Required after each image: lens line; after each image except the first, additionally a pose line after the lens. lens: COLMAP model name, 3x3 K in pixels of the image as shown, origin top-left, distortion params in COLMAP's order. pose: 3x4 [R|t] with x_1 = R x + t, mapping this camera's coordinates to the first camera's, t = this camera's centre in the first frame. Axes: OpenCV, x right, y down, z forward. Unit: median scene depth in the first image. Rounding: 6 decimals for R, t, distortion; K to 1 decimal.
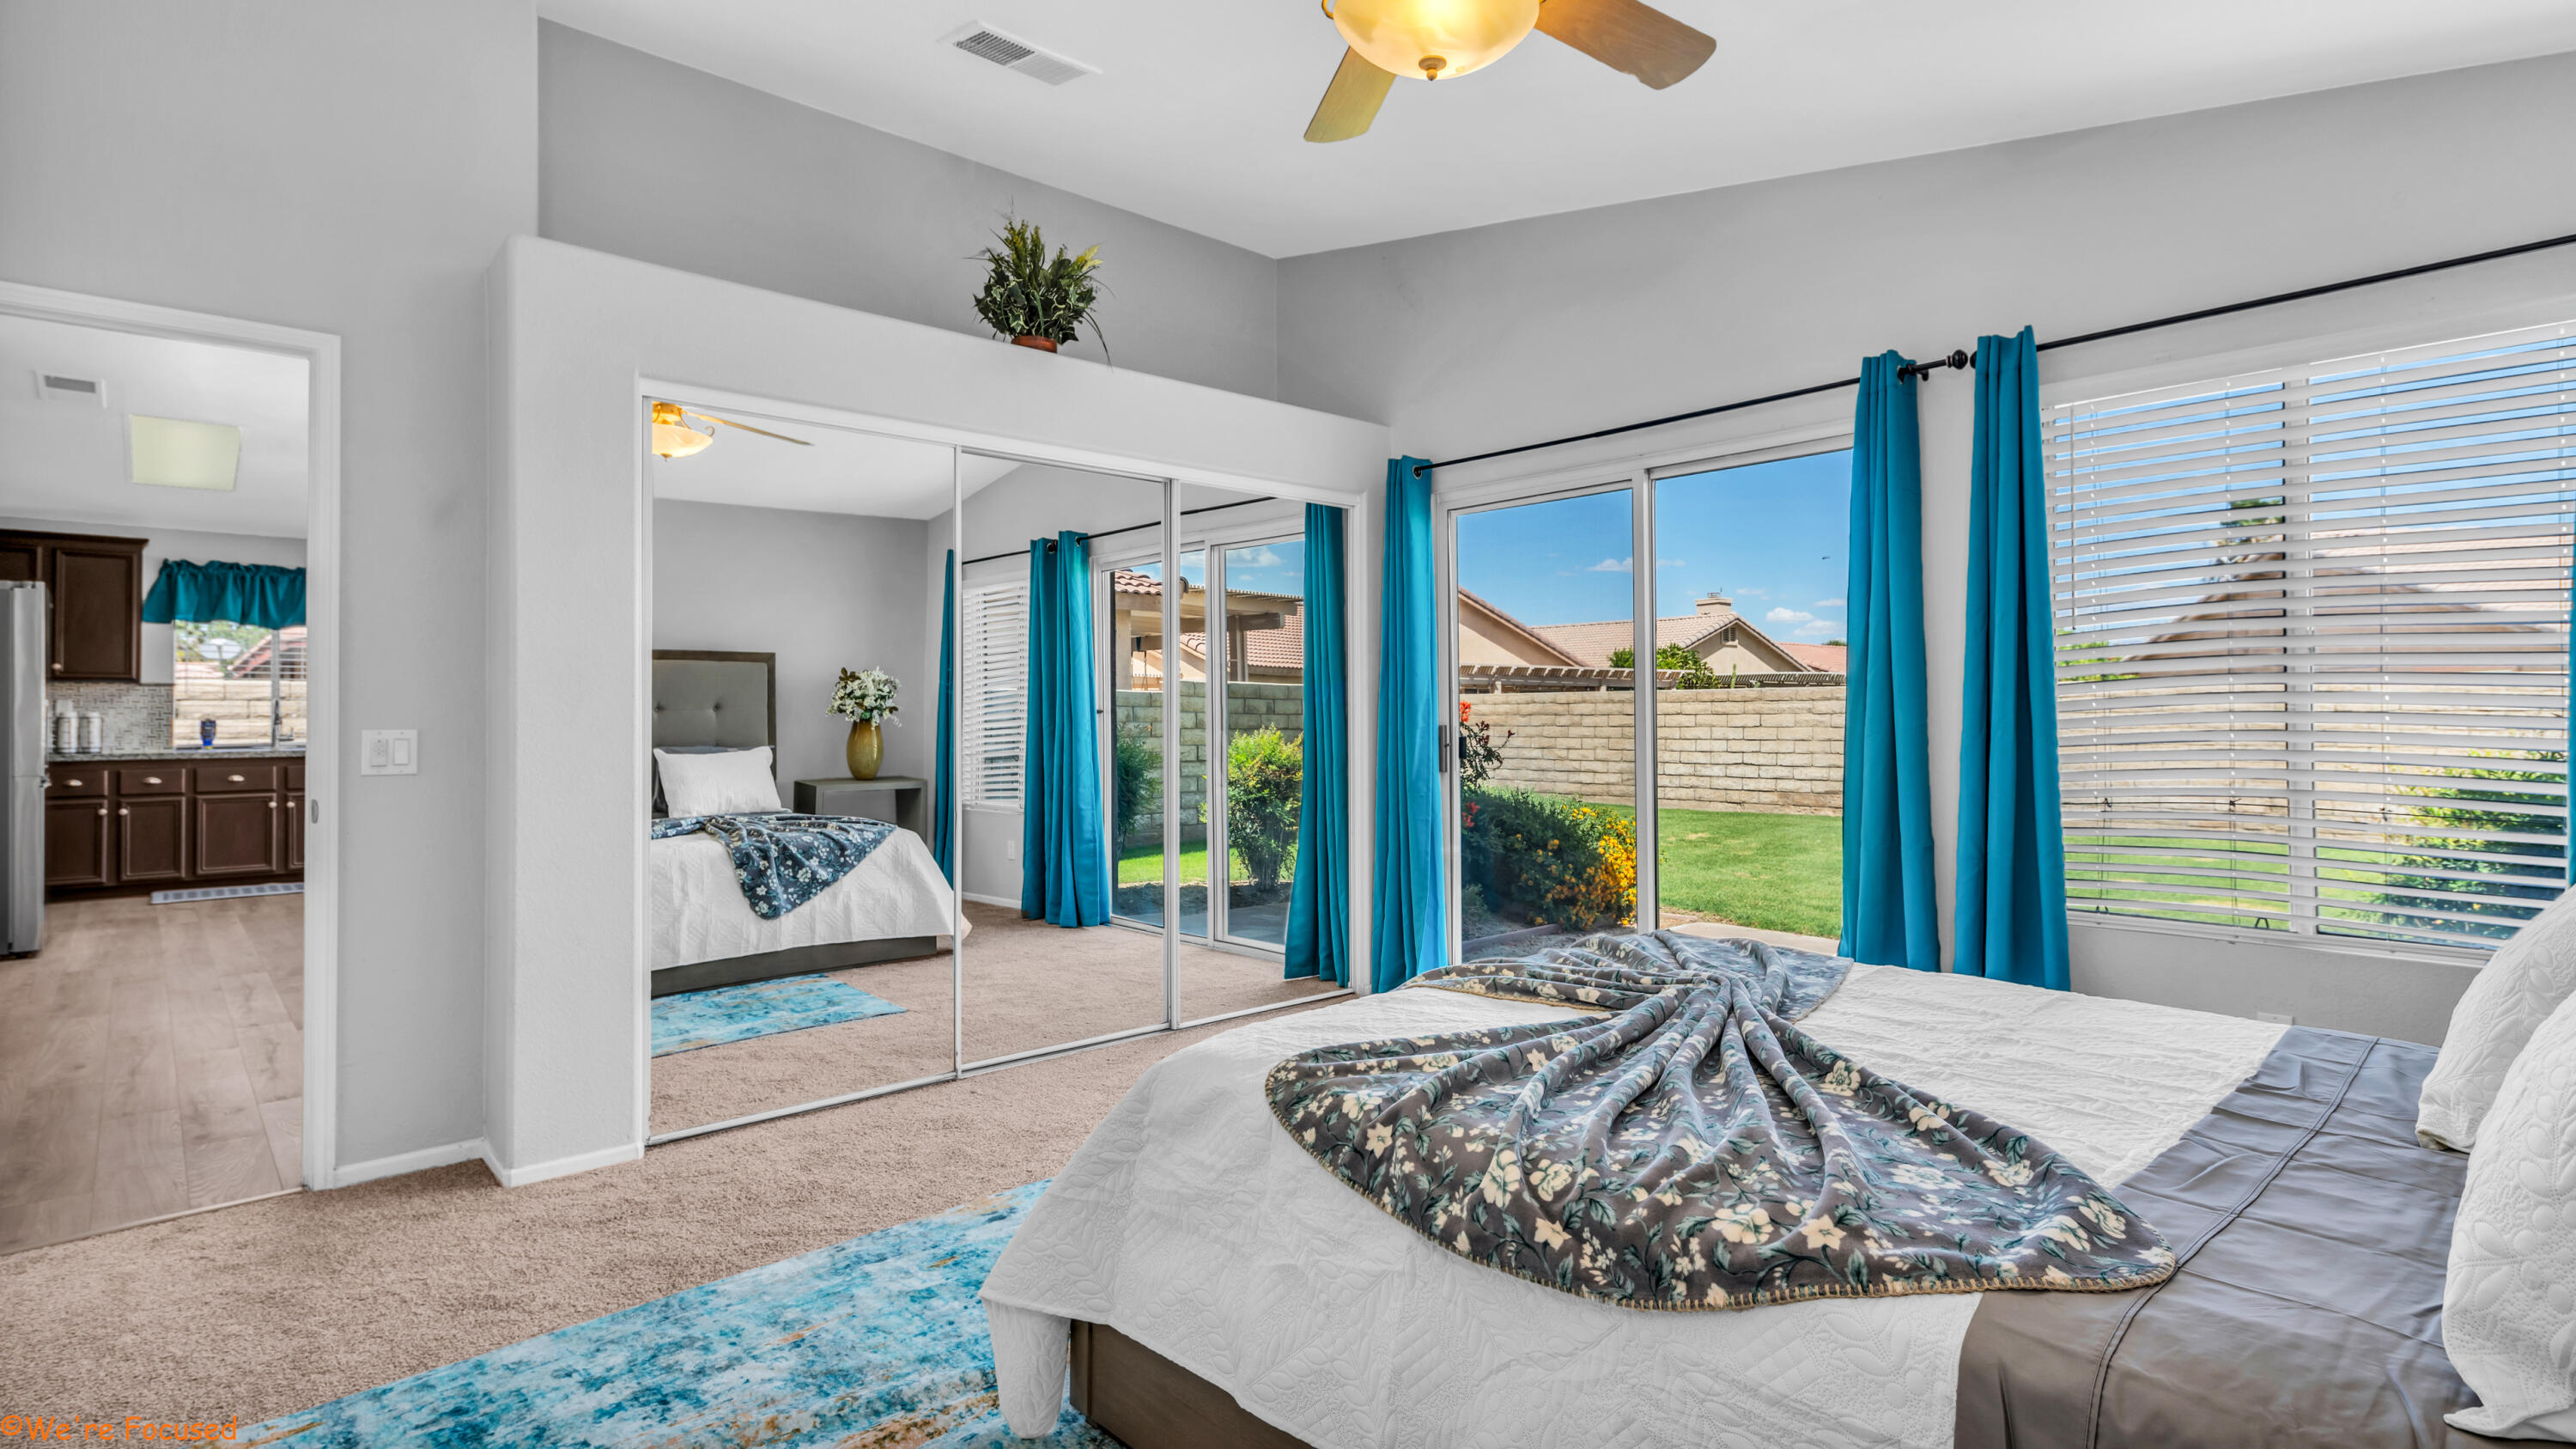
lens RADIAL K [[1241.4, 0, 1234.9], [0, 1241.4, 711.1], [0, 0, 1]] dist [0.001796, -0.000334]
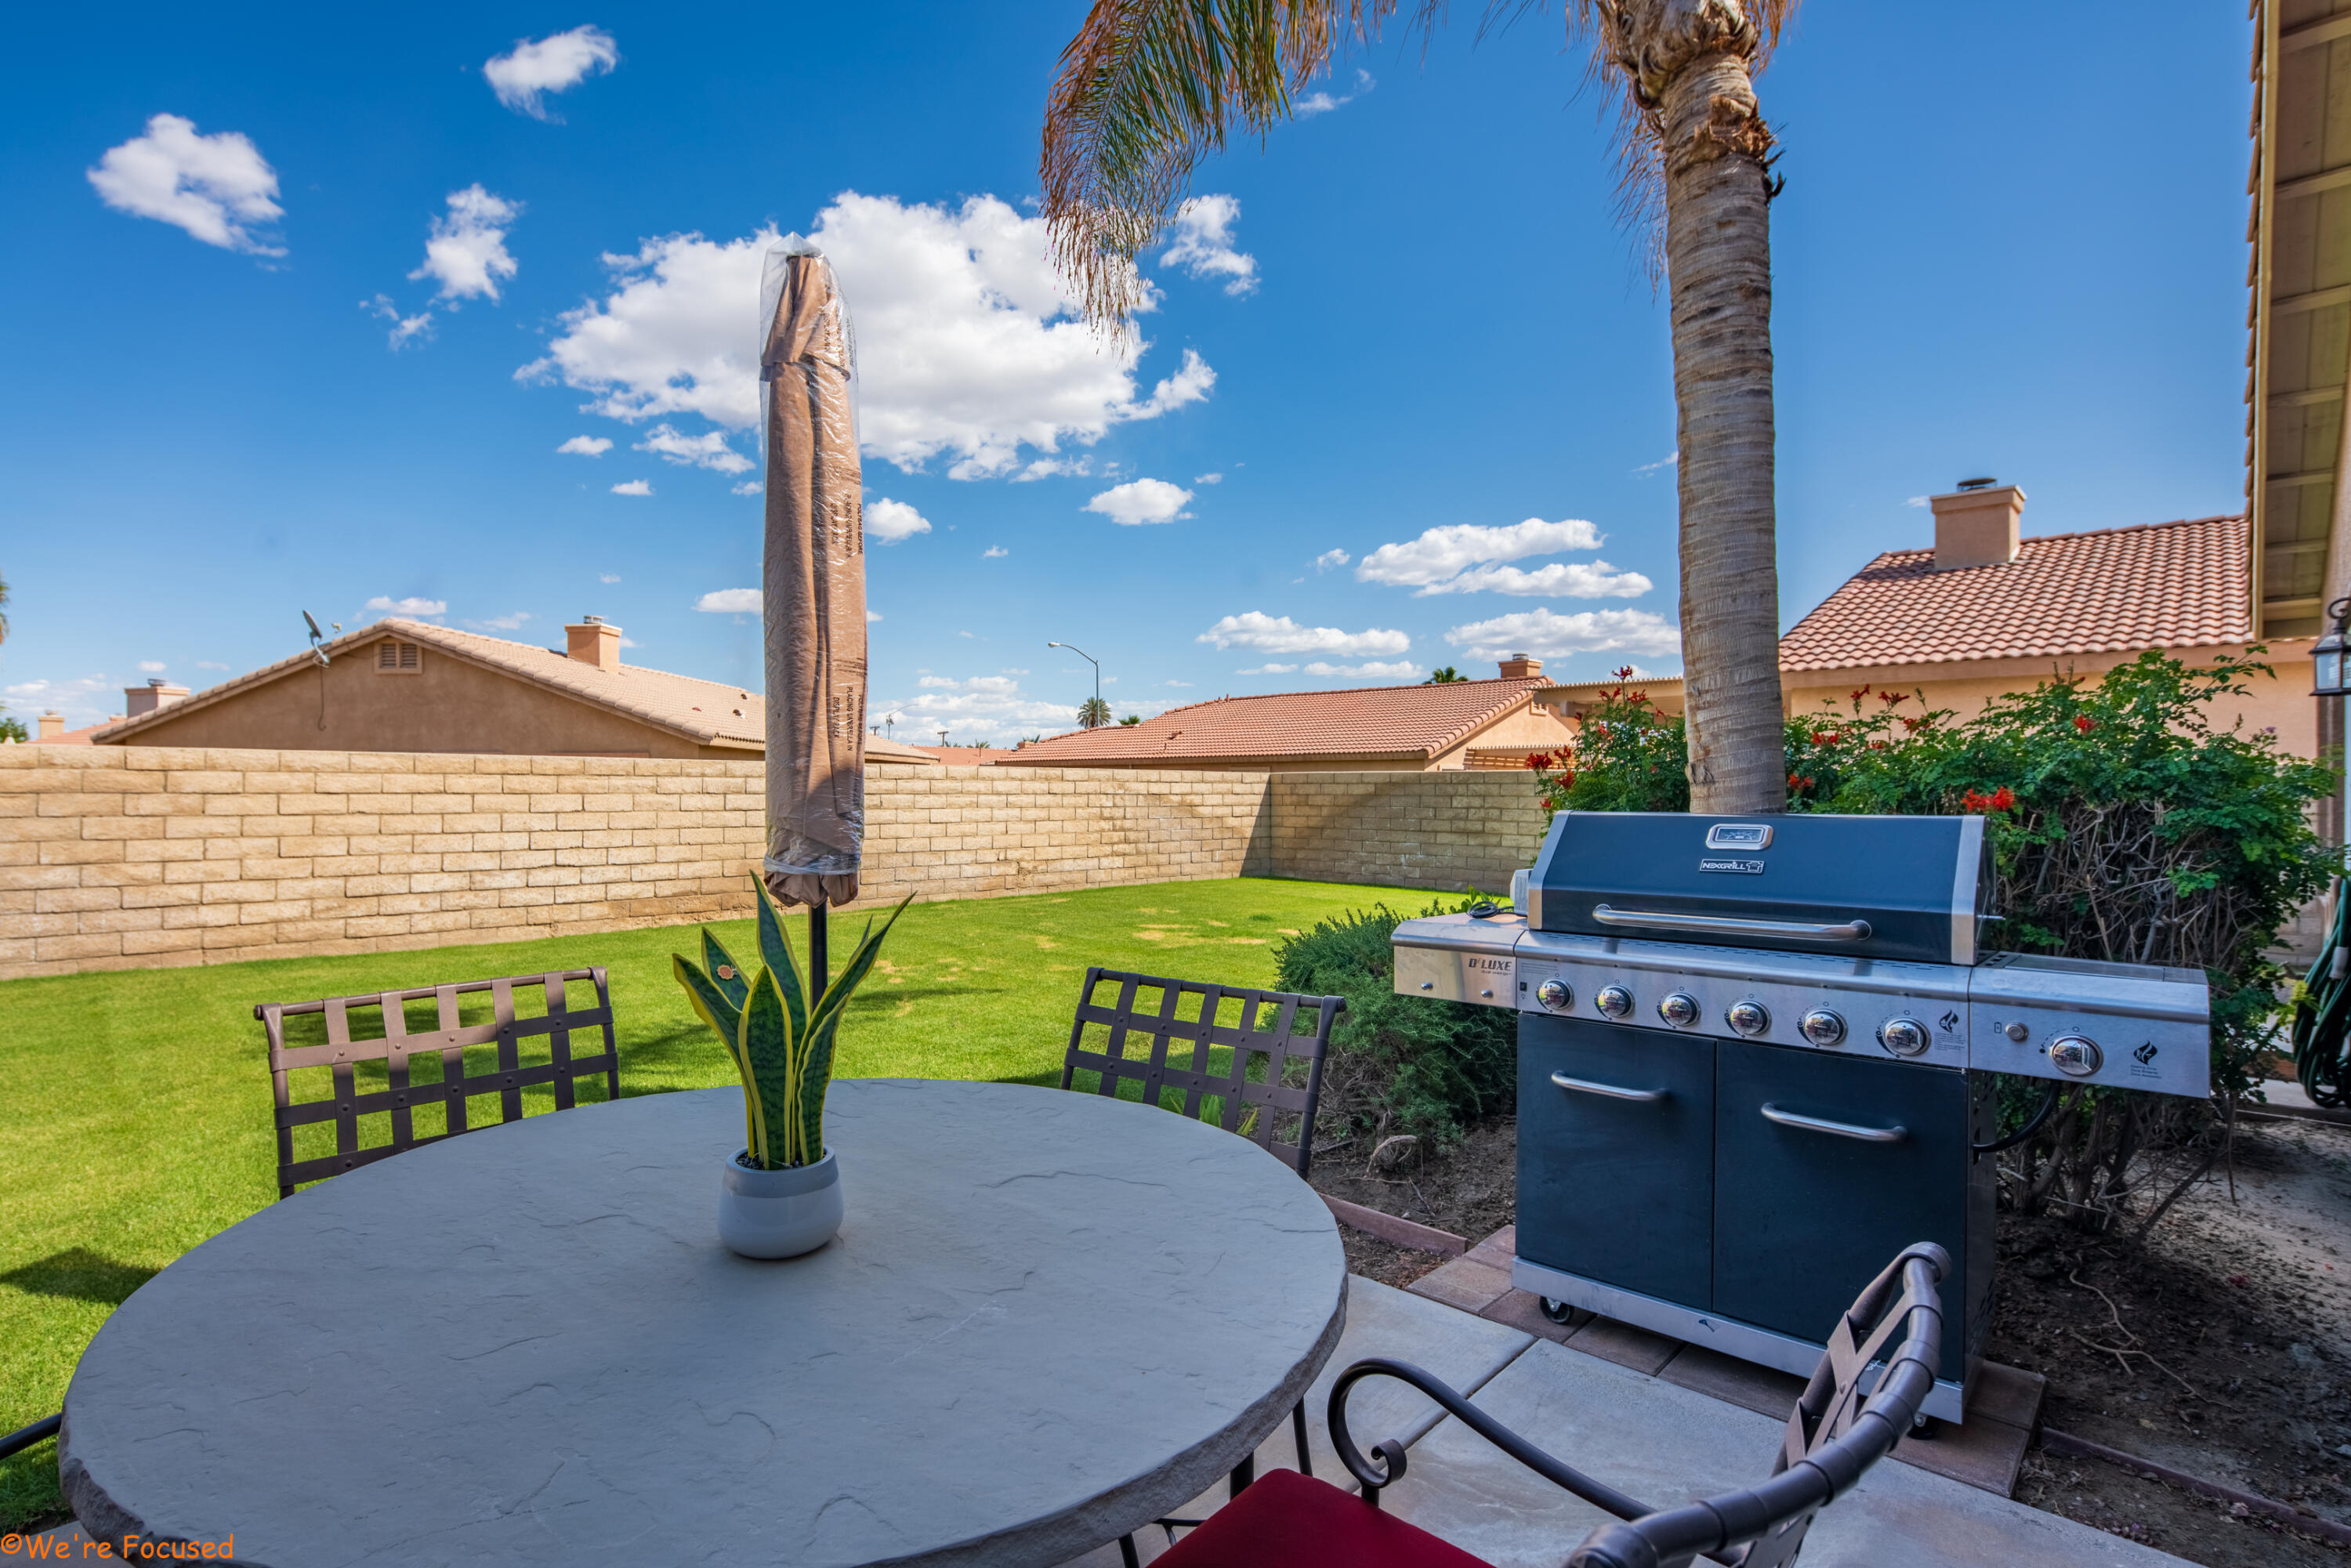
lens RADIAL K [[1152.8, 0, 1095.8], [0, 1152.8, 785.6], [0, 0, 1]] dist [0.001558, -0.000100]
pose [[-0.073207, 0.009096, 0.997275, -0.248185], [-0.006819, 0.999930, -0.009620, 0.001992], [-0.997293, -0.007505, -0.073140, 0.746693]]
